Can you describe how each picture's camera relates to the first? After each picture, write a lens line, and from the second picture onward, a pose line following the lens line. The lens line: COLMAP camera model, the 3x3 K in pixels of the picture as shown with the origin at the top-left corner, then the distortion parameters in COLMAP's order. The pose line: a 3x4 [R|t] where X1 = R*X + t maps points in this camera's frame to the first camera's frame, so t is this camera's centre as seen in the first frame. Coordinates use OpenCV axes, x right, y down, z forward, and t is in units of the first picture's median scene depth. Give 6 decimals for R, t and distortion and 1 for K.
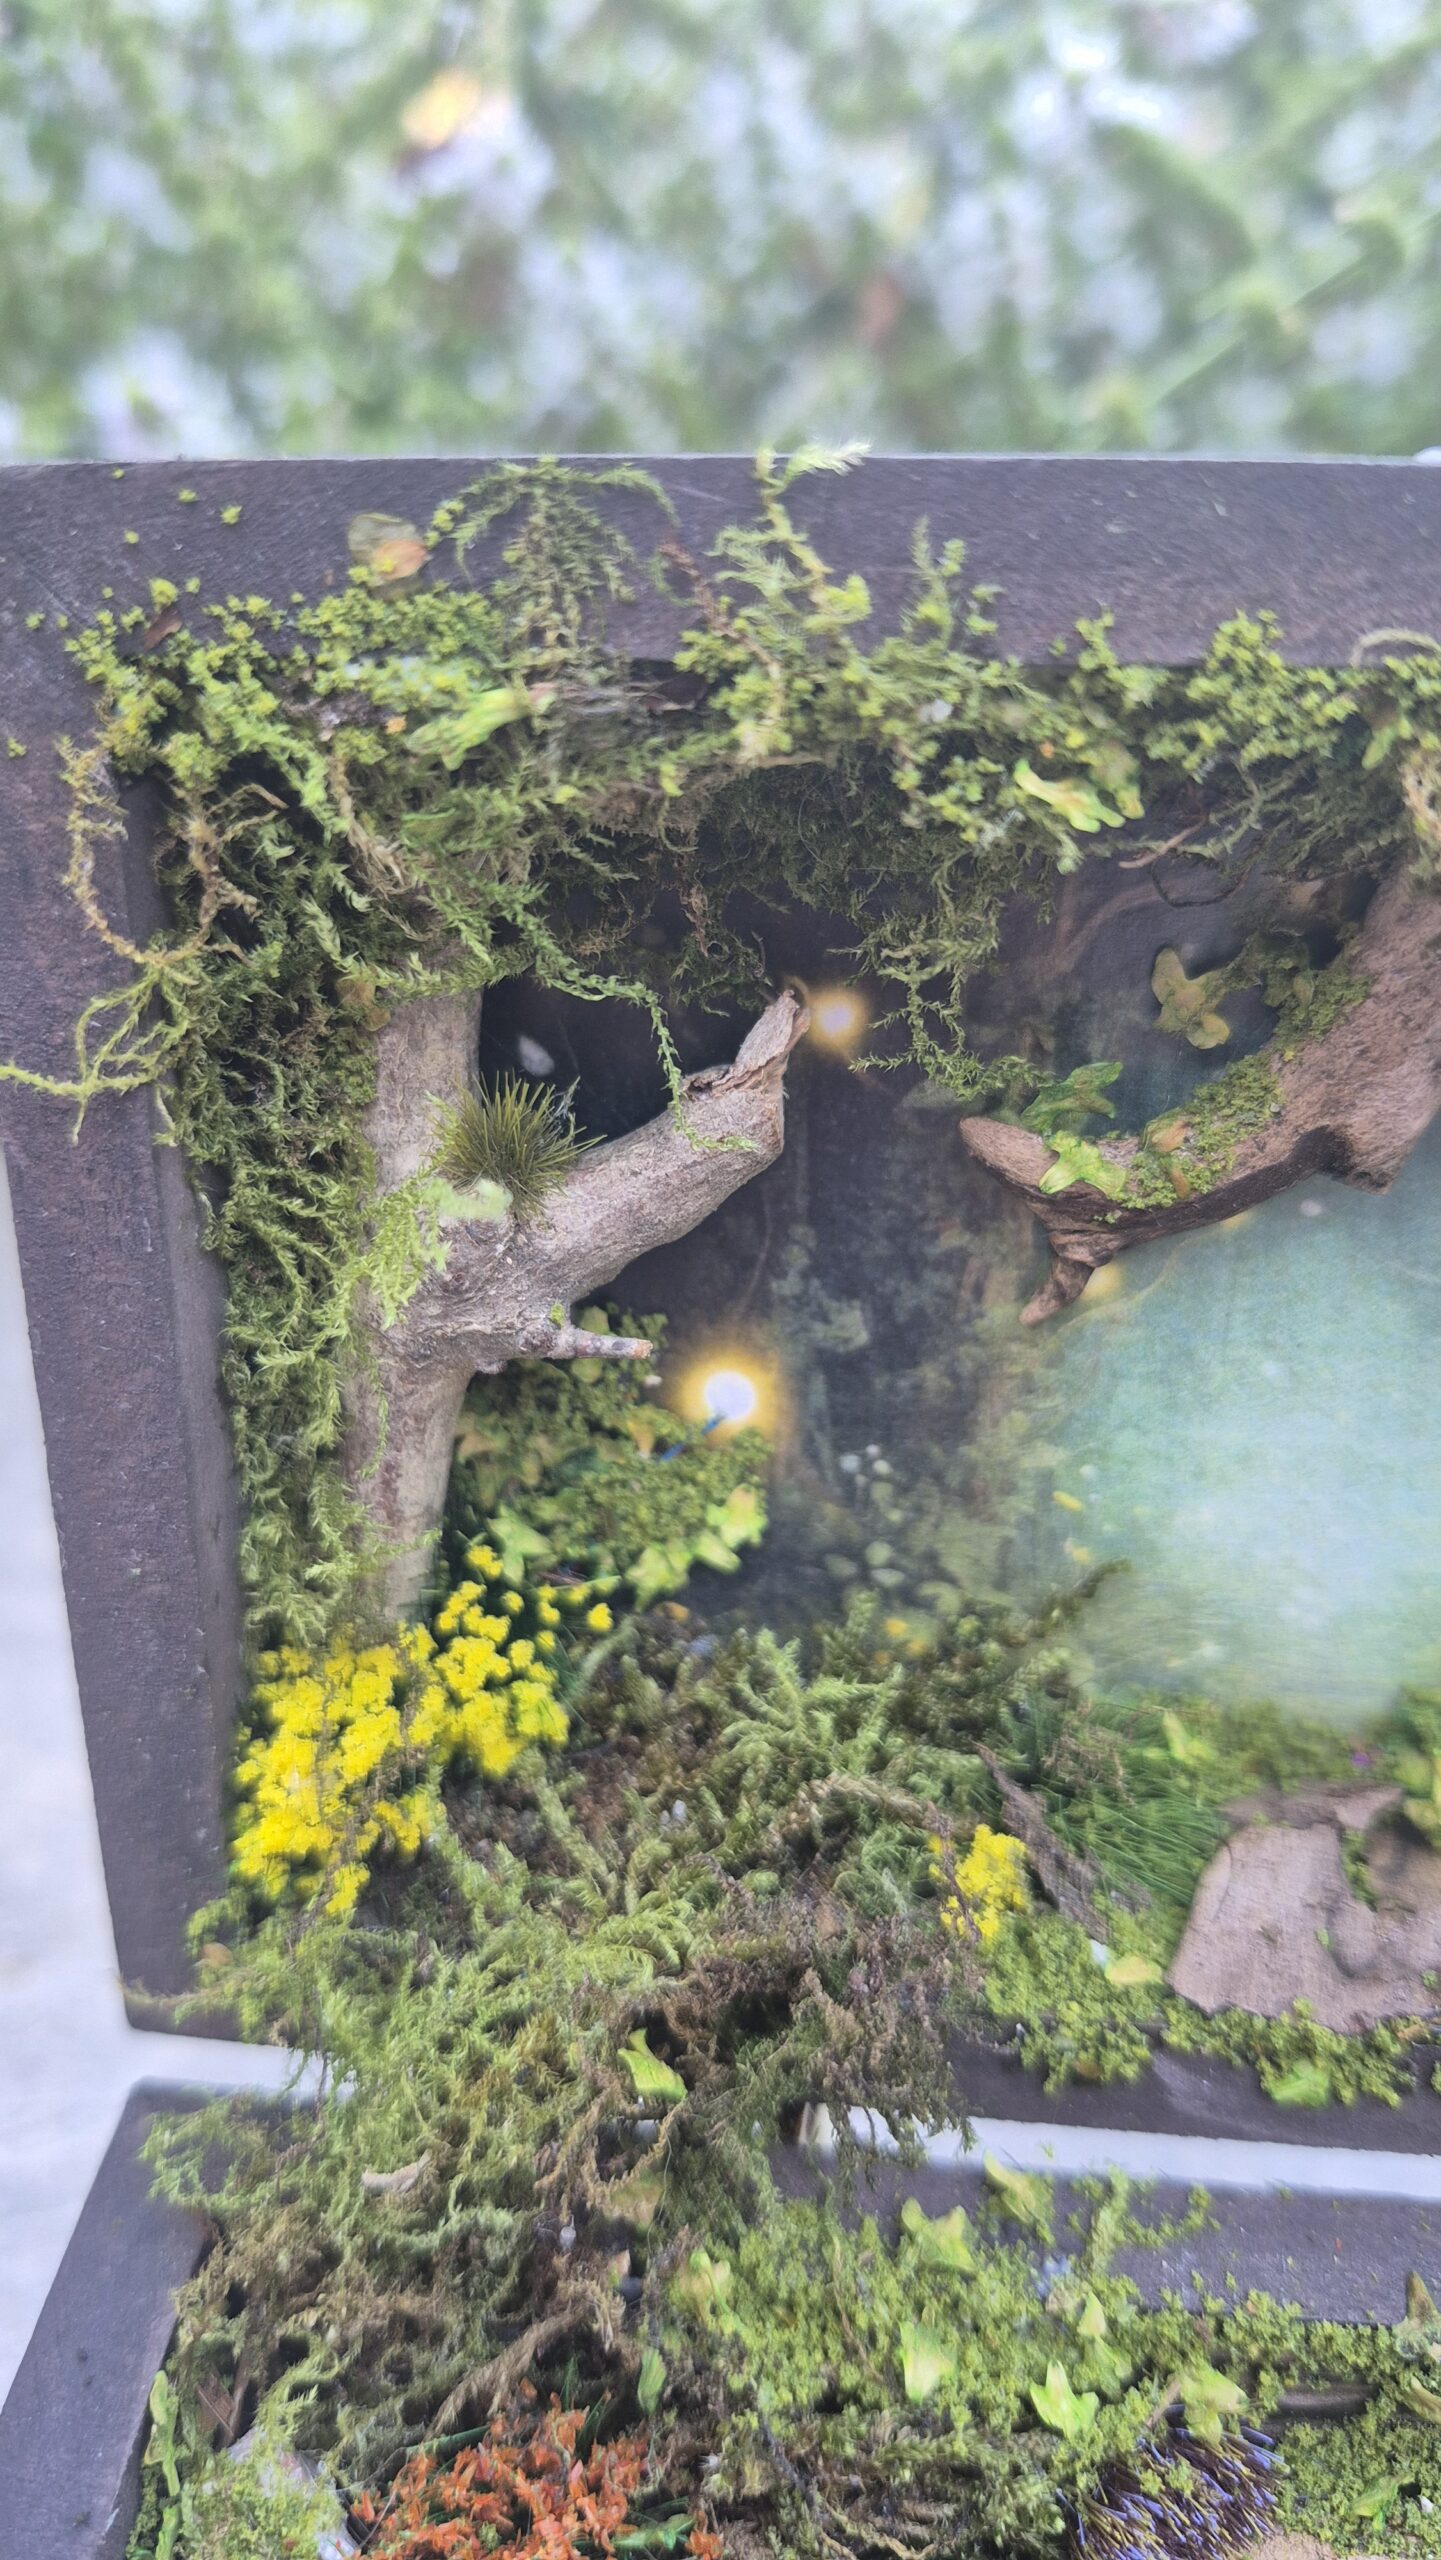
lens RADIAL K [[1941.1, 0, 720.1], [0, 1941.1, 1250.6], [0, 0, 1]] dist [0.042770, -0.180967]
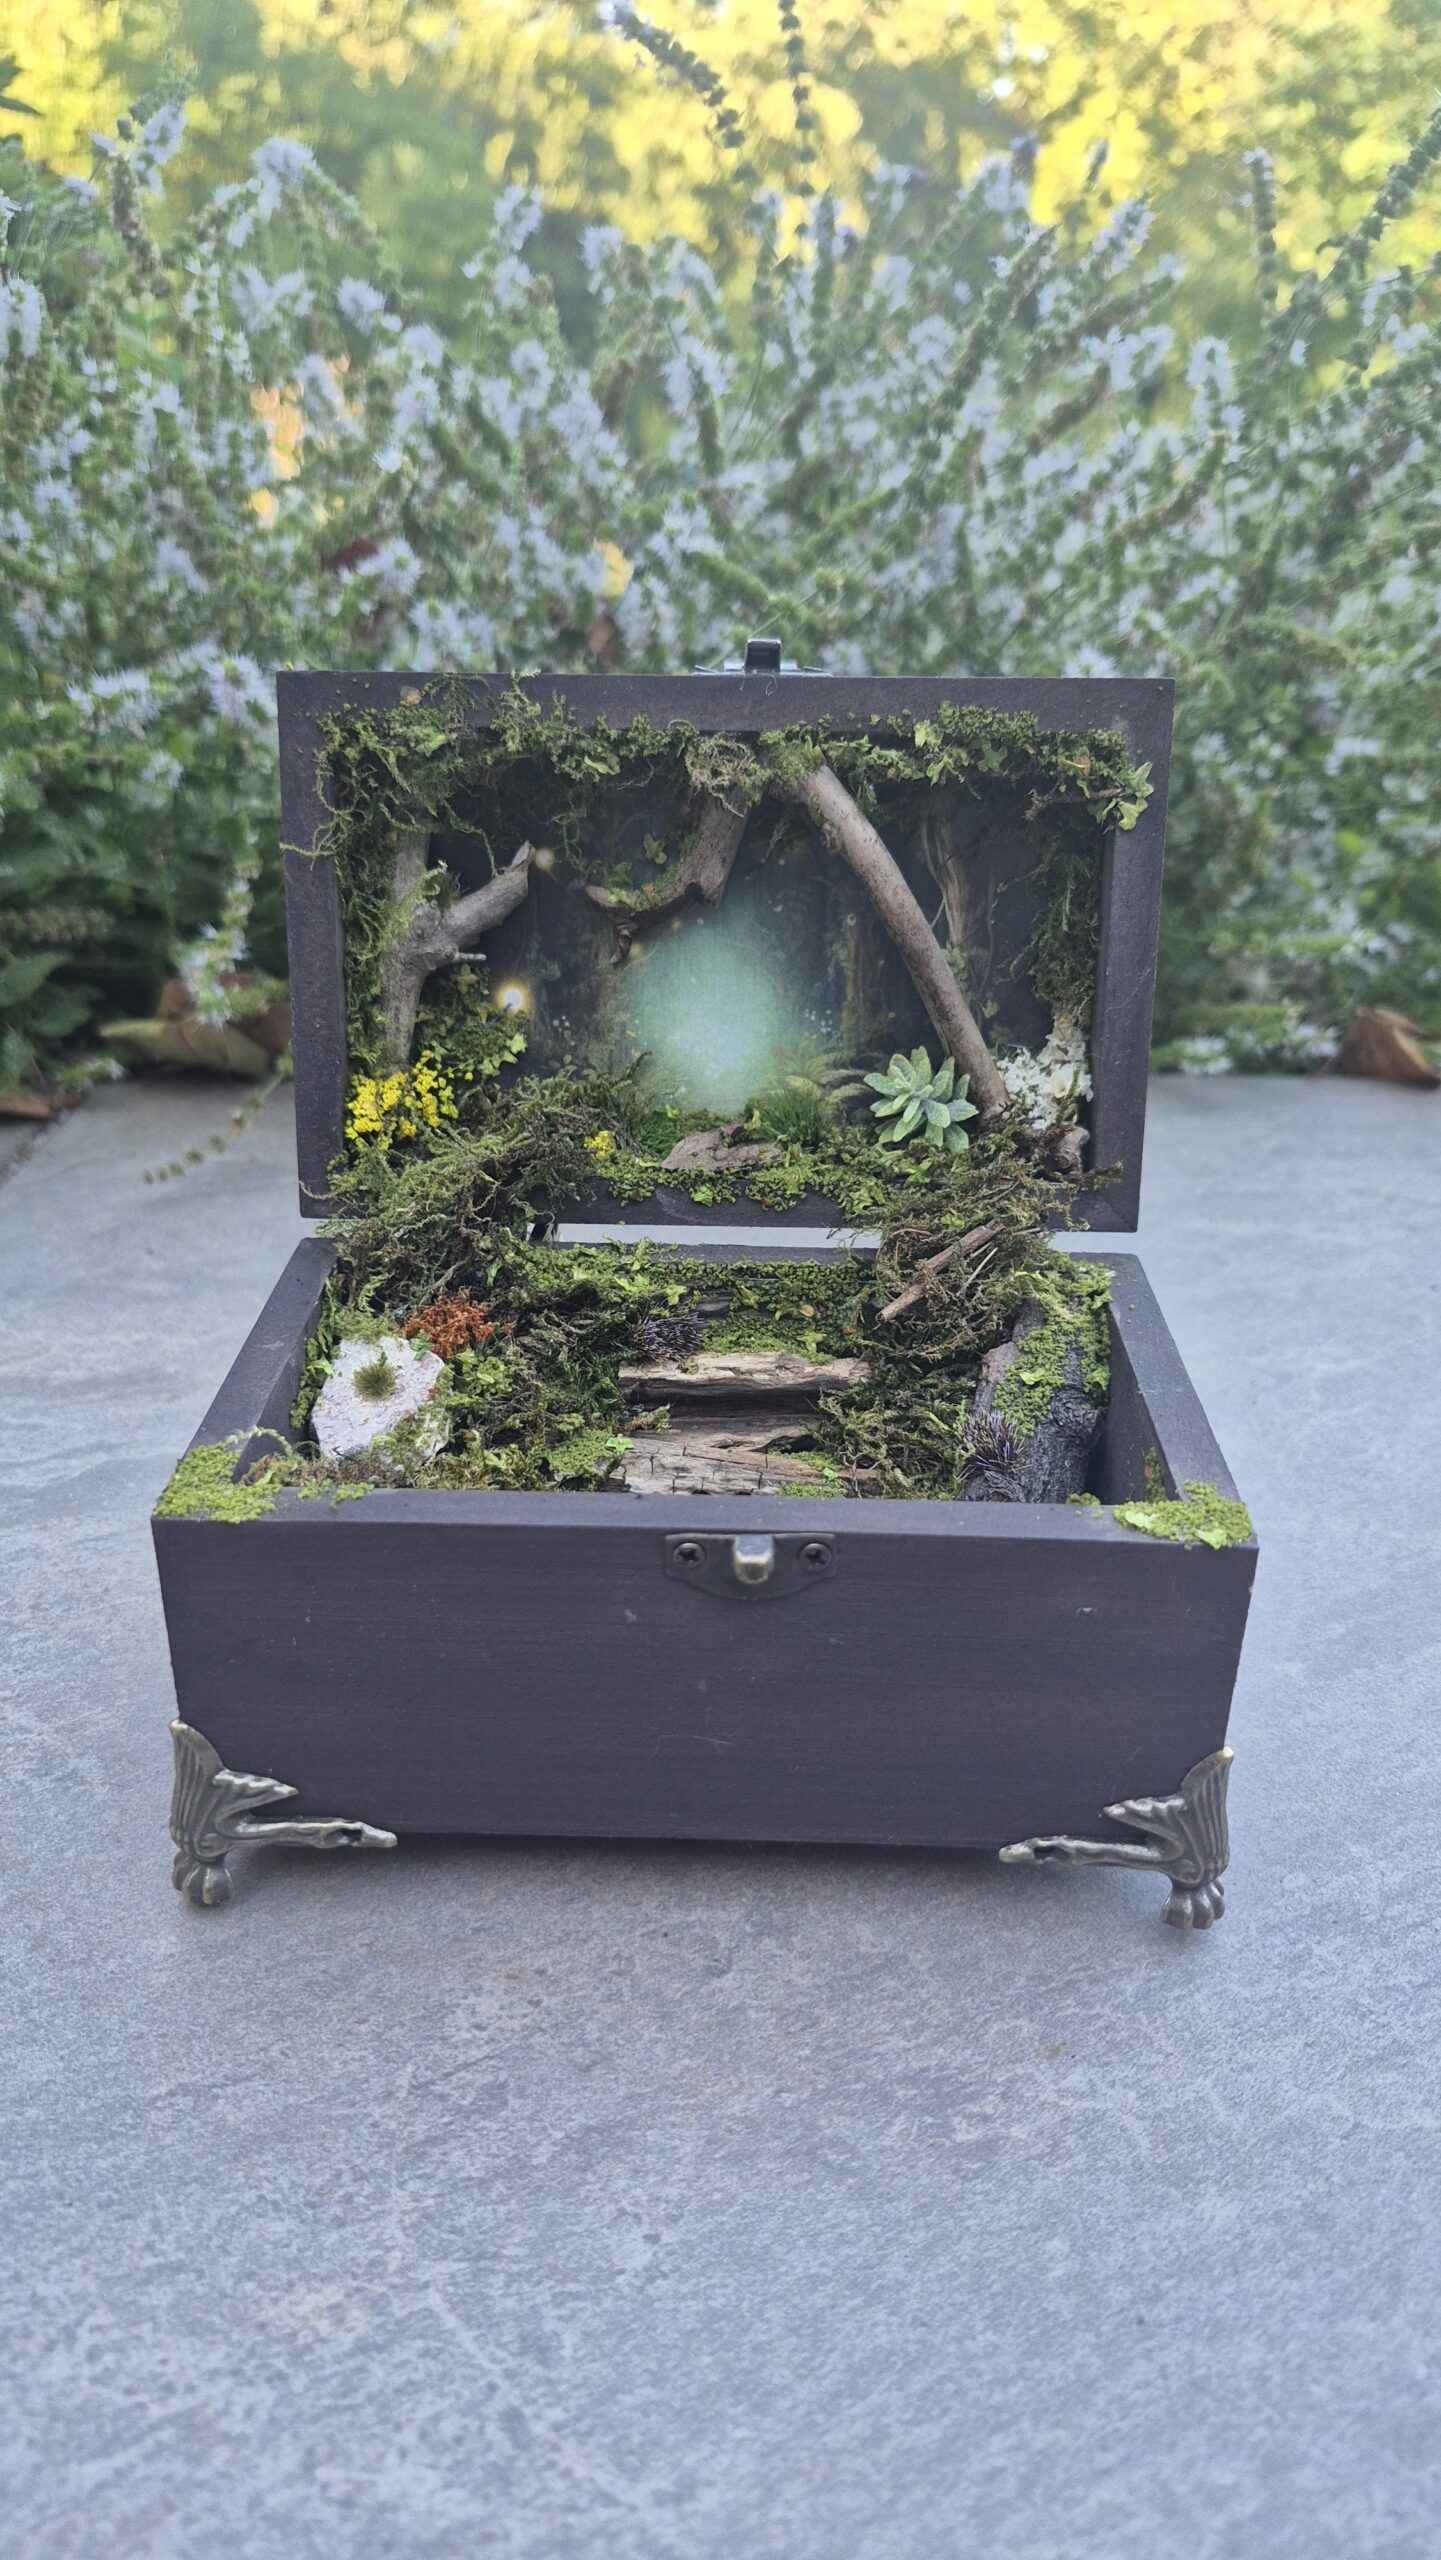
lens RADIAL K [[1833.2, 0, 716.5], [0, 1833.2, 1280.1], [0, 0, 1]] dist [0.124276, -0.243440]
pose [[0.994854, -0.015425, 0.100133, 0.028234], [0.027002, 0.992962, -0.115311, 0.906169], [-0.097649, 0.117422, 0.988270, -1.874963]]
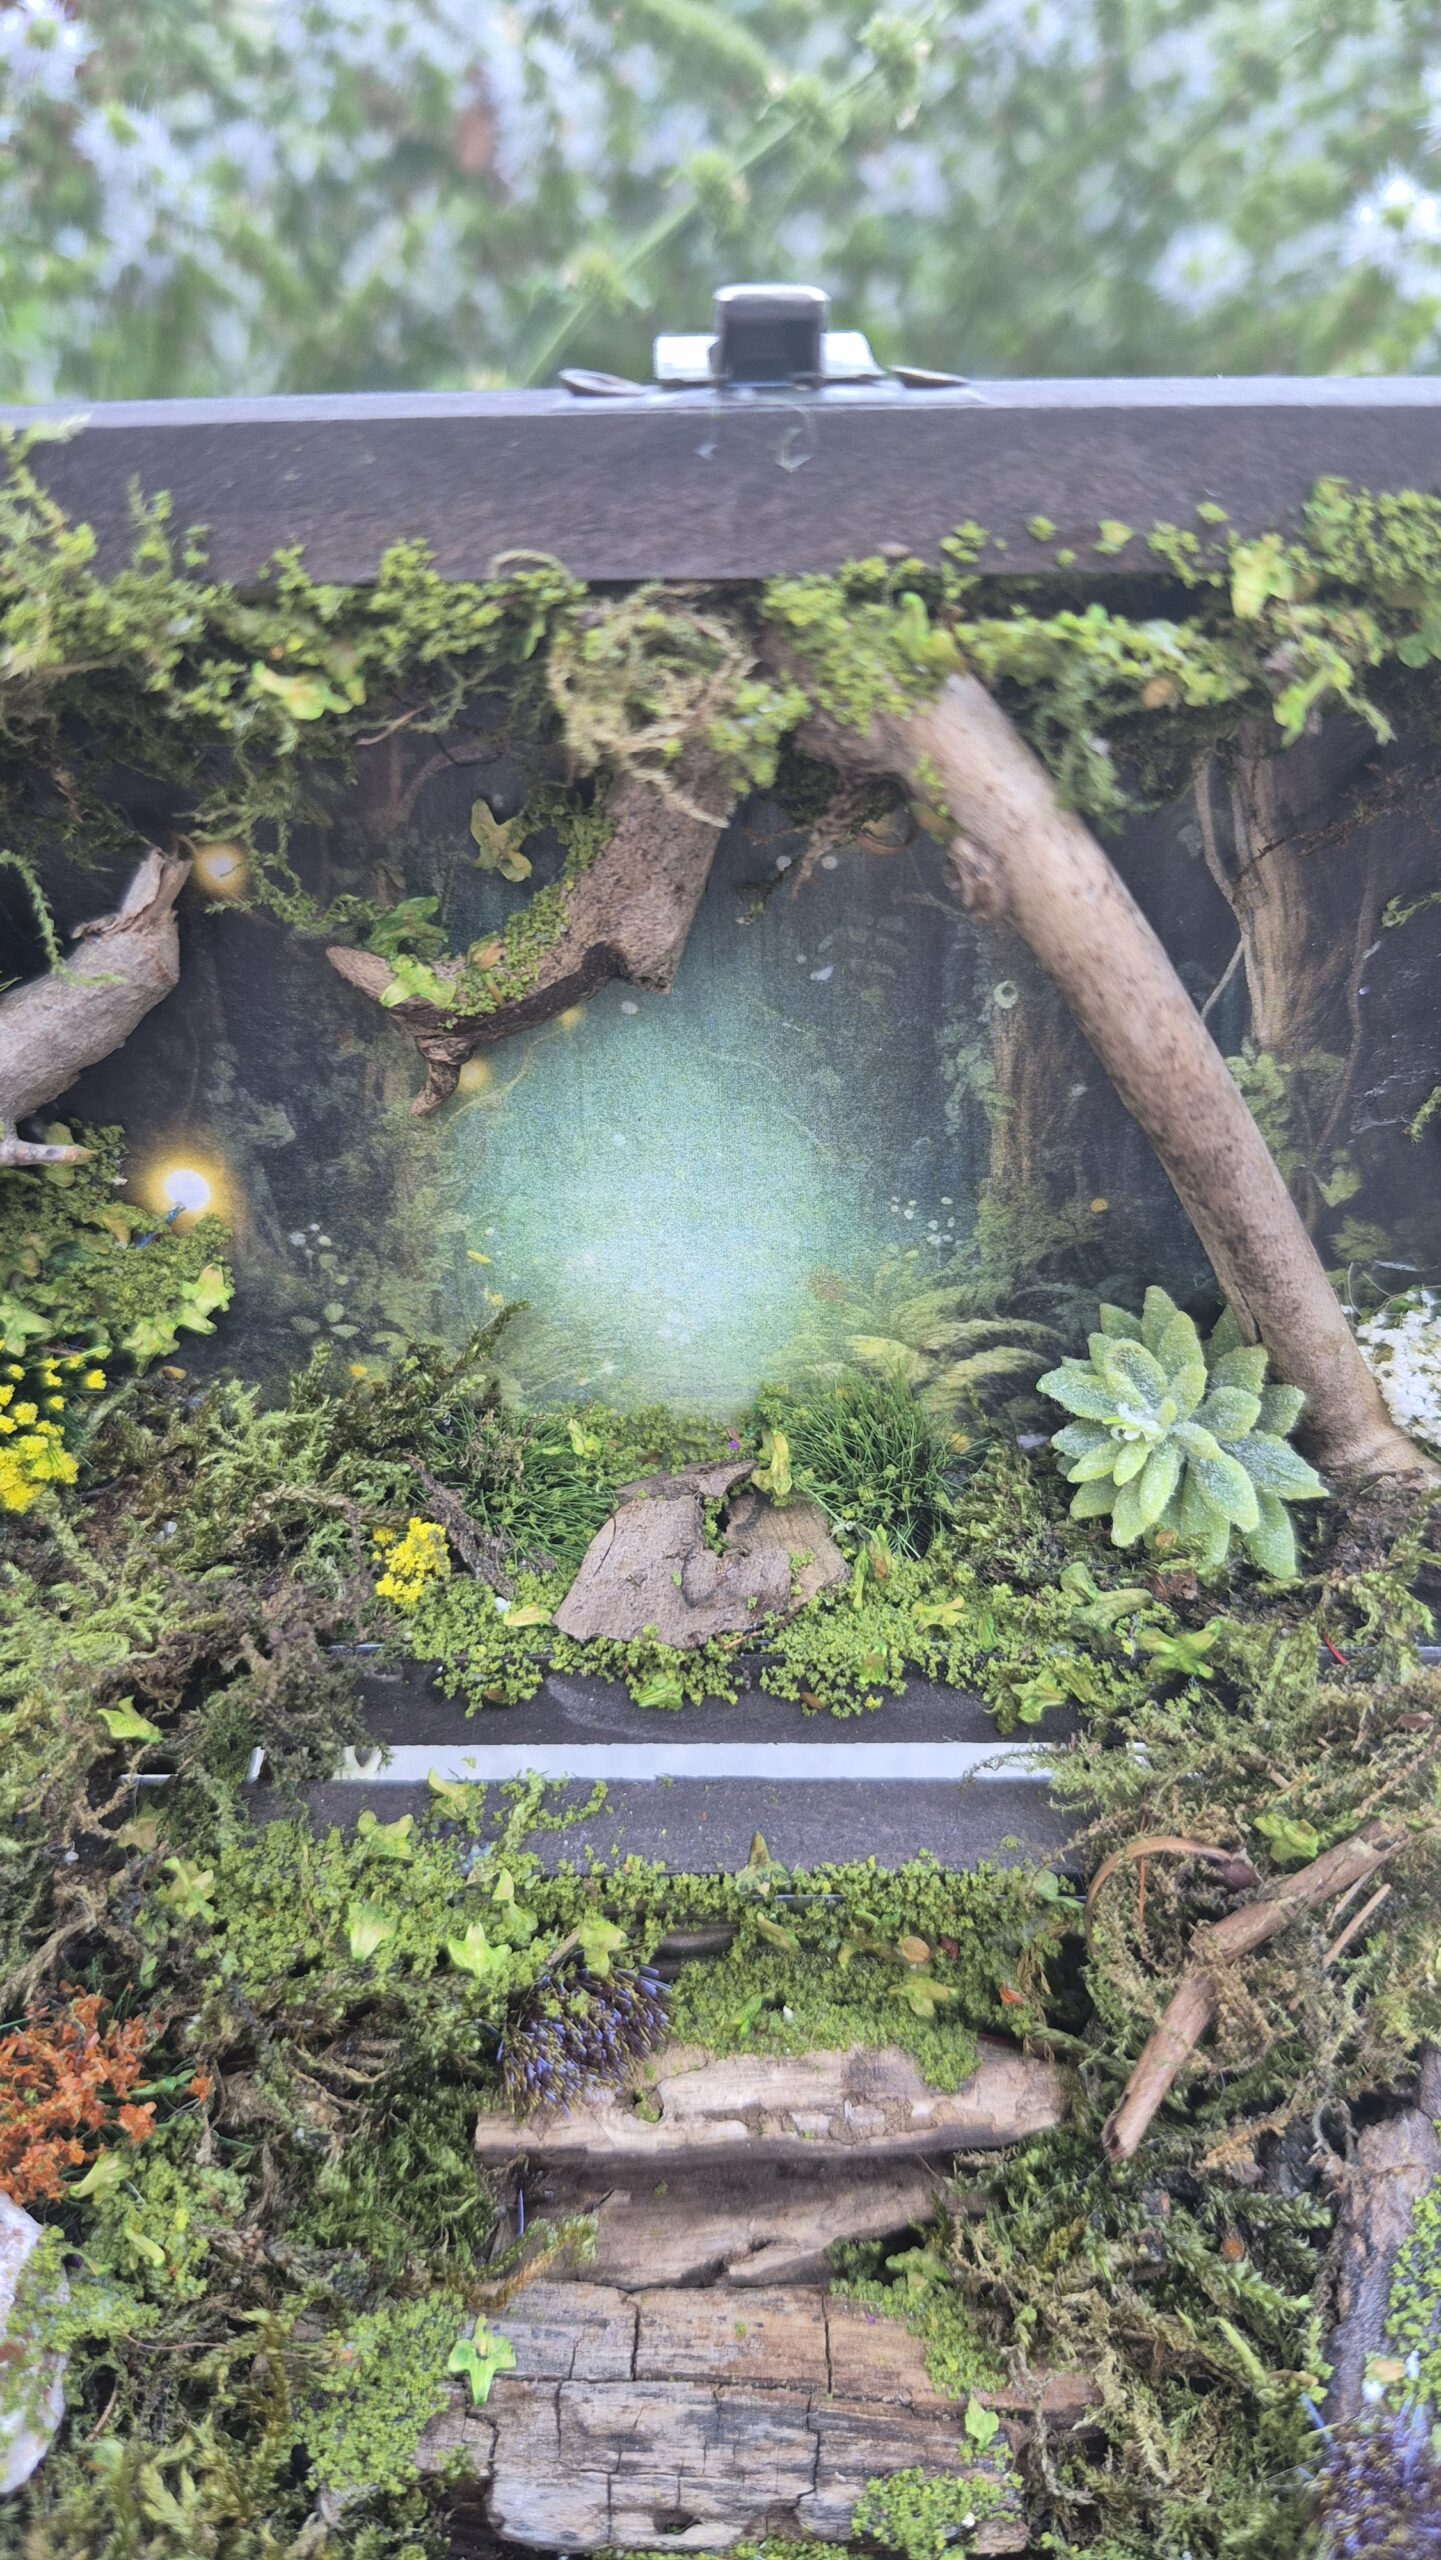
lens RADIAL K [[1909.3, 0, 733.3], [0, 1909.3, 1270.3], [0, 0, 1]] dist [0.132069, -0.376276]
pose [[0.993371, -0.069105, 0.091861, 0.252551], [0.058757, 0.992089, 0.110939, 0.013478], [-0.098801, -0.104807, 0.989573, -0.240573]]
